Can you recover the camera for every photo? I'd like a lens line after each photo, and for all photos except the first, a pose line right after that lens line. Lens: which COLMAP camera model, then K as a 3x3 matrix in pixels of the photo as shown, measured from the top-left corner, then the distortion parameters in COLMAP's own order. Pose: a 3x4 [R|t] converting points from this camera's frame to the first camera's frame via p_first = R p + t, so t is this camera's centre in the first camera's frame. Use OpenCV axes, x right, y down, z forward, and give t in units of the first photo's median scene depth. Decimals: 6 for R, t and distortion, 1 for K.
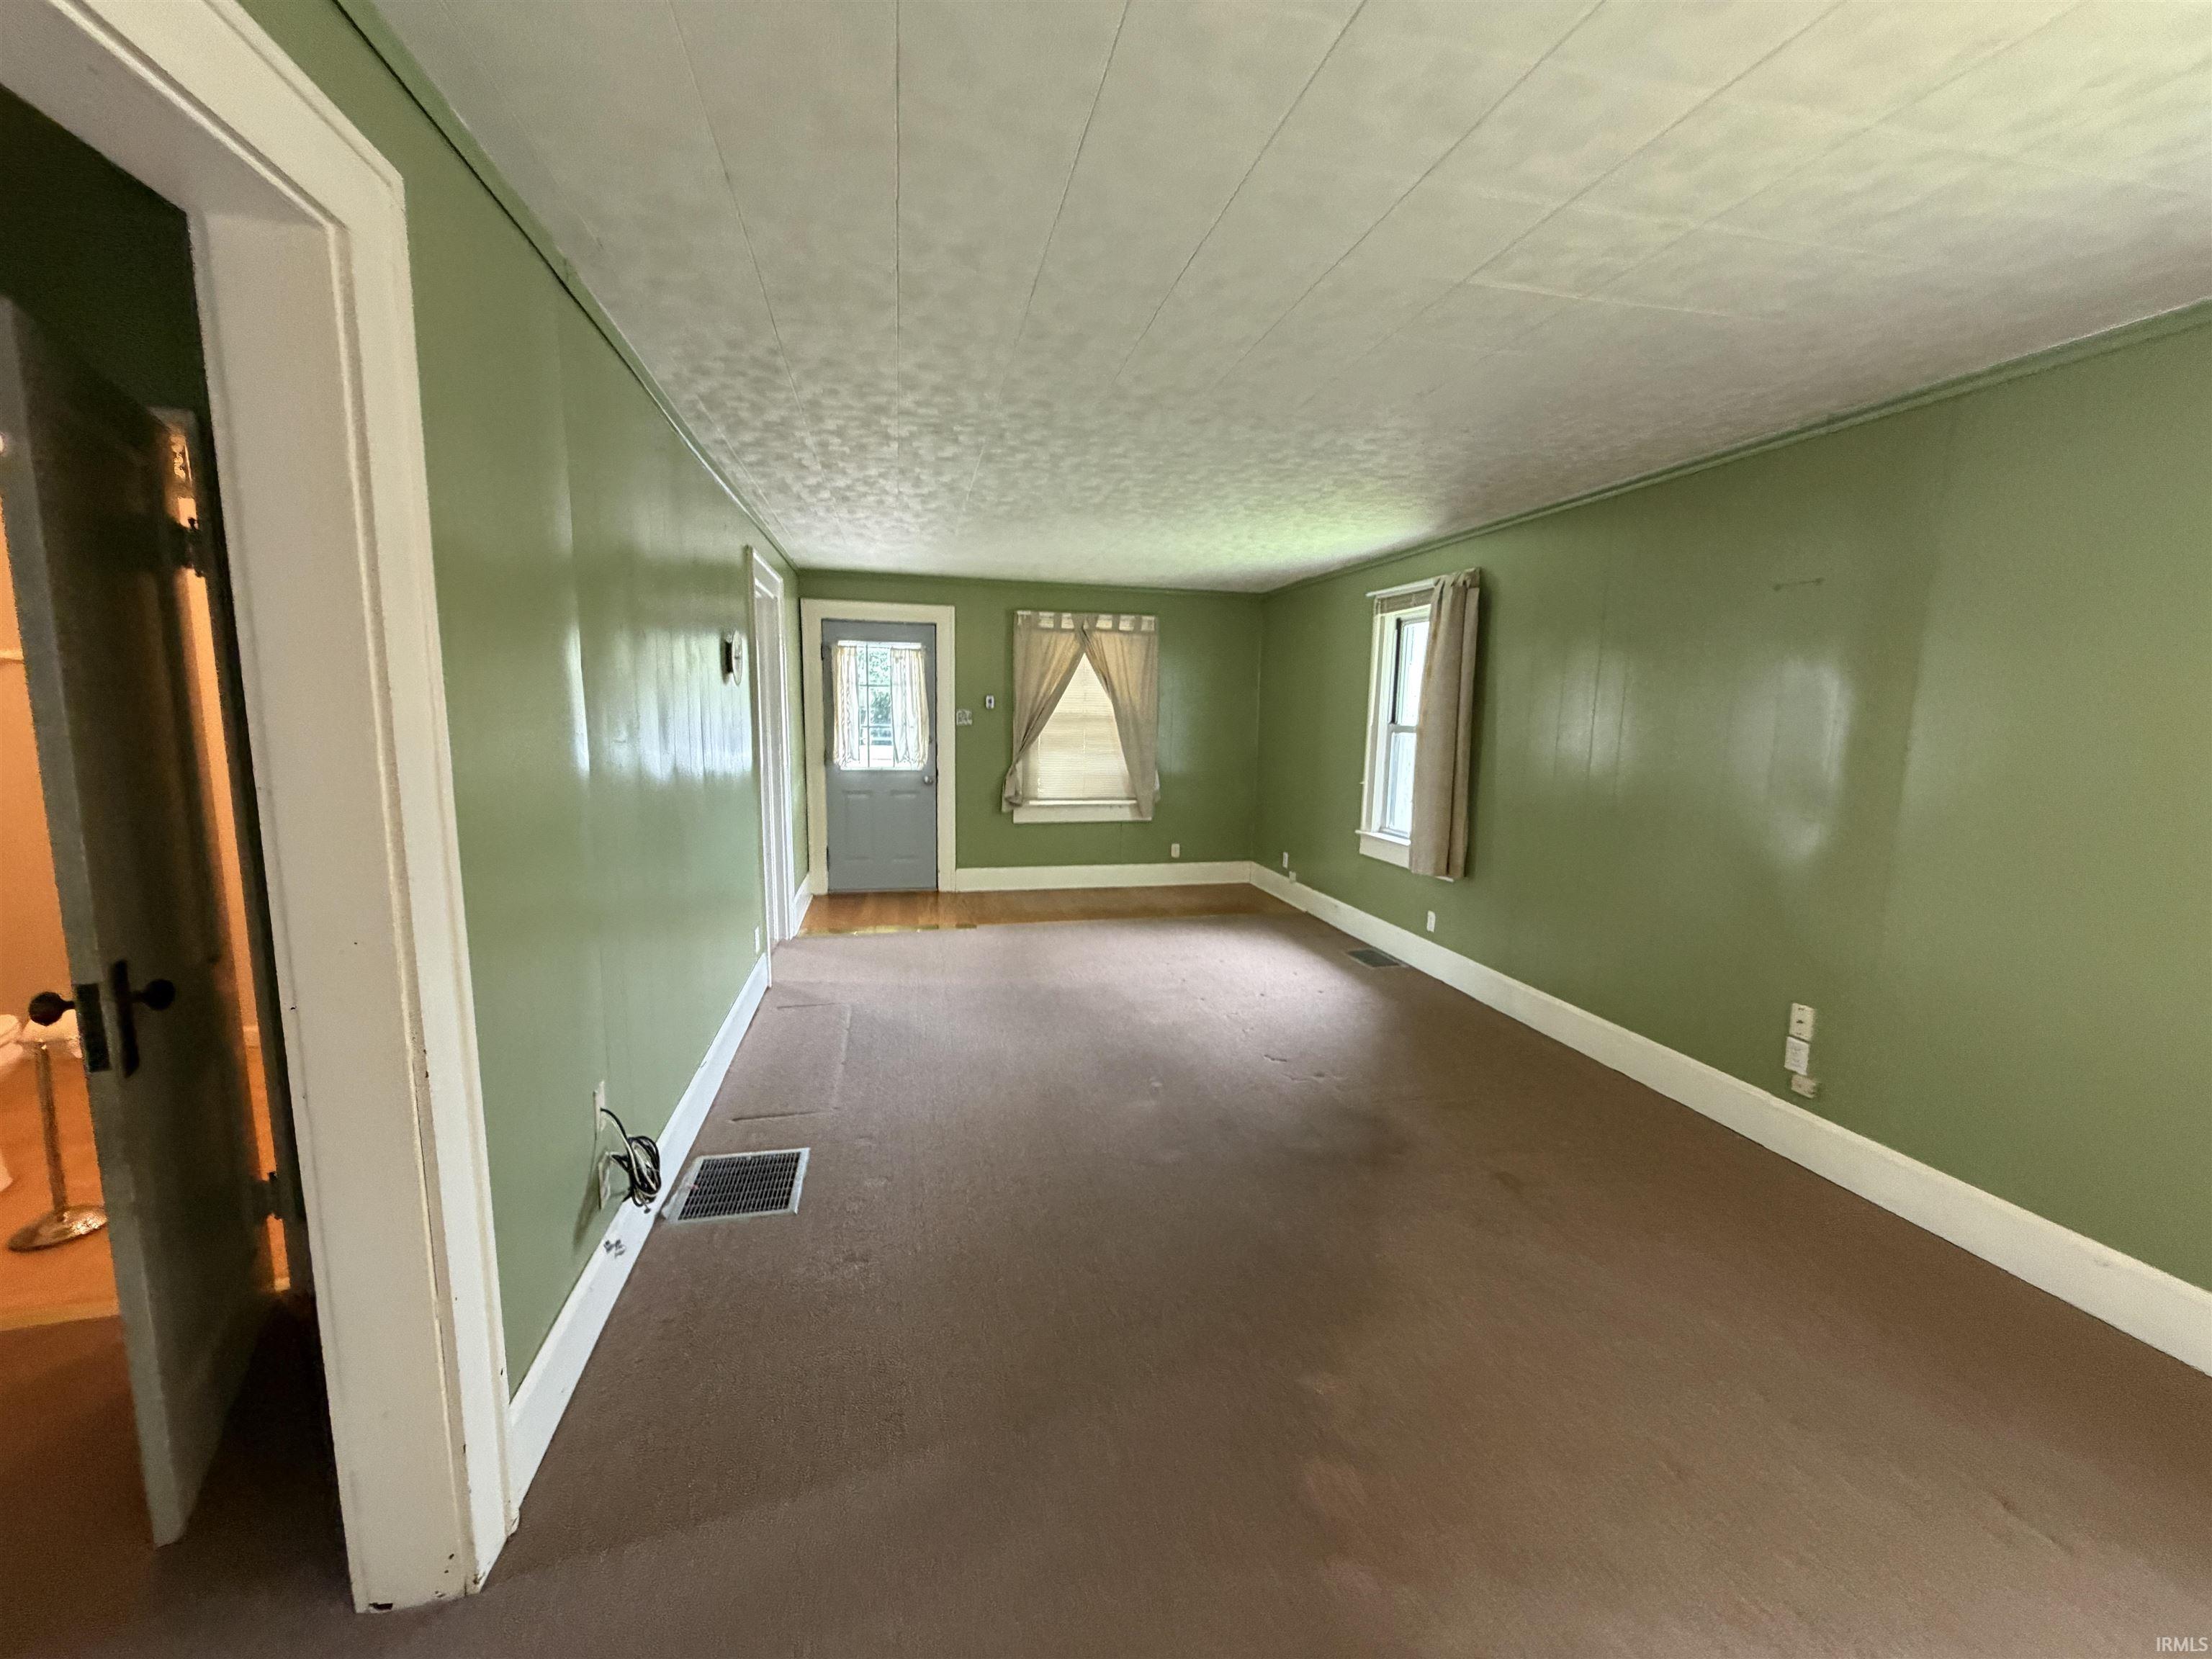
lens RADIAL K [[880.3, 0, 1106.6], [0, 880.3, 835.3], [0, 0, 1]] dist [-0.003559, -0.000187]
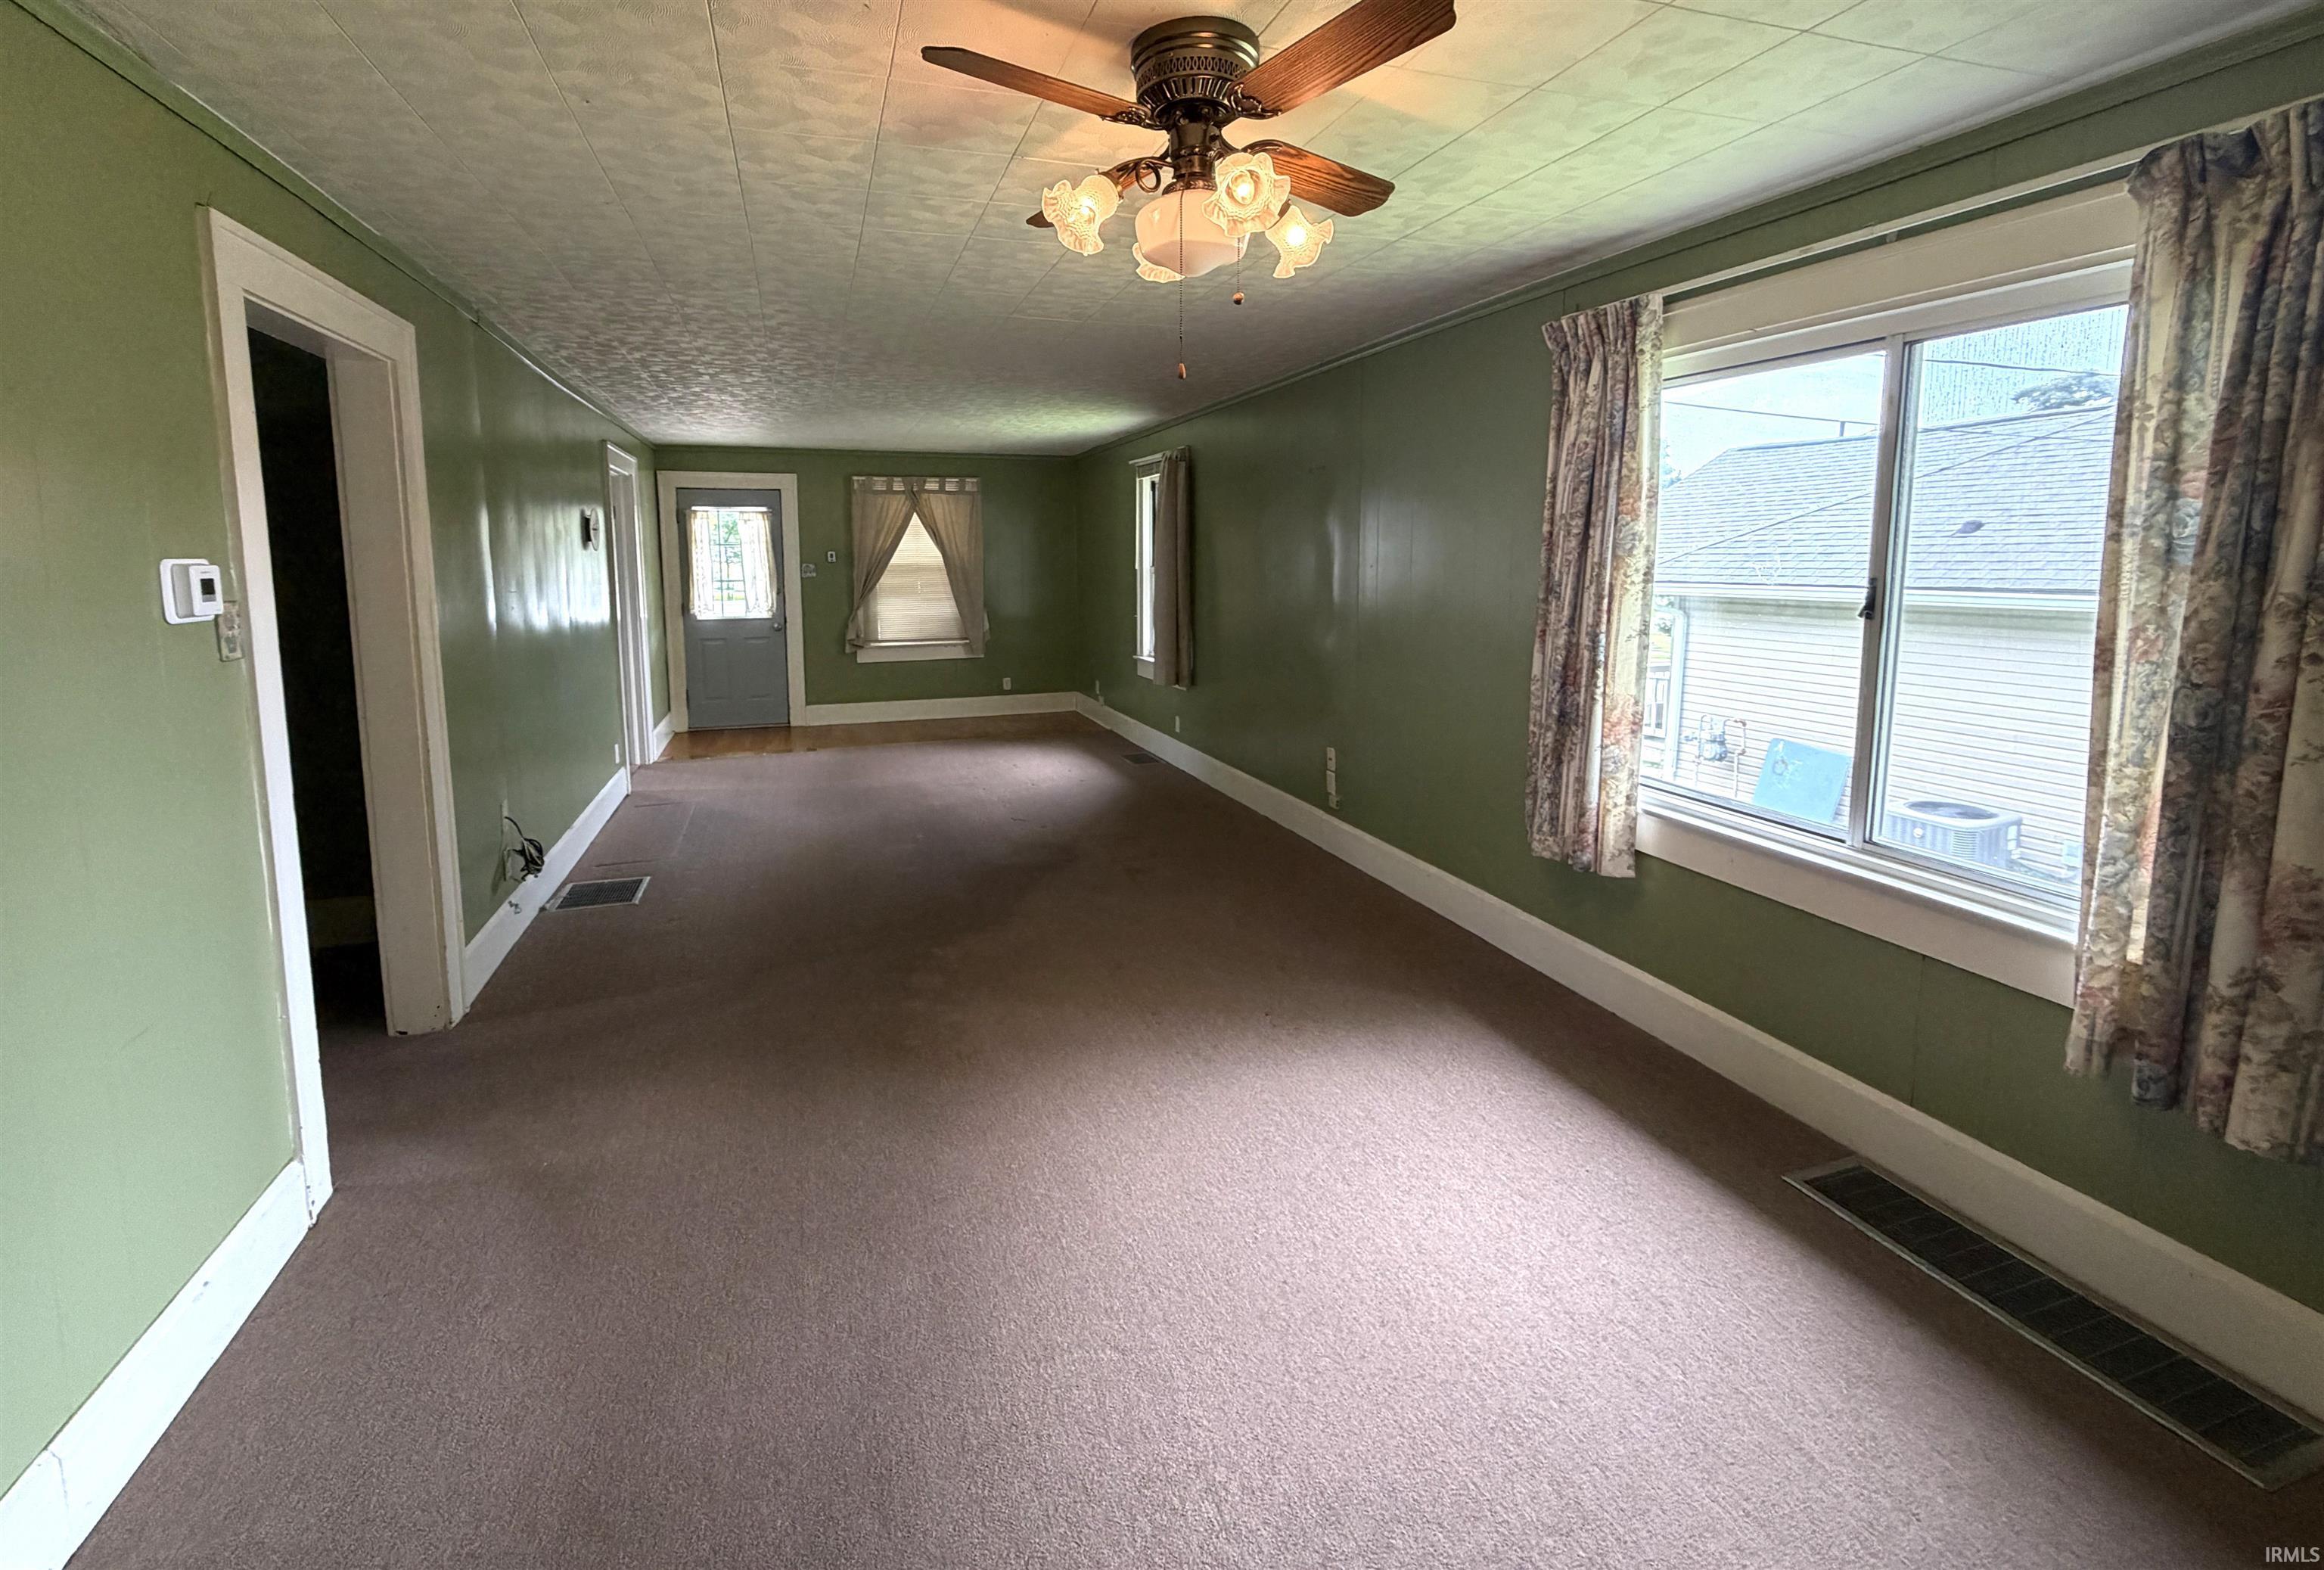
lens RADIAL K [[1044.0, 0, 1139.3], [0, 1044.0, 670.4], [0, 0, 1]] dist [0.002188, 0.000468]
pose [[0.997329, -0.032870, 0.065234, 0.176260], [0.034929, 0.998919, -0.030677, 0.051913], [-0.064155, 0.032874, 0.997398, -0.374558]]
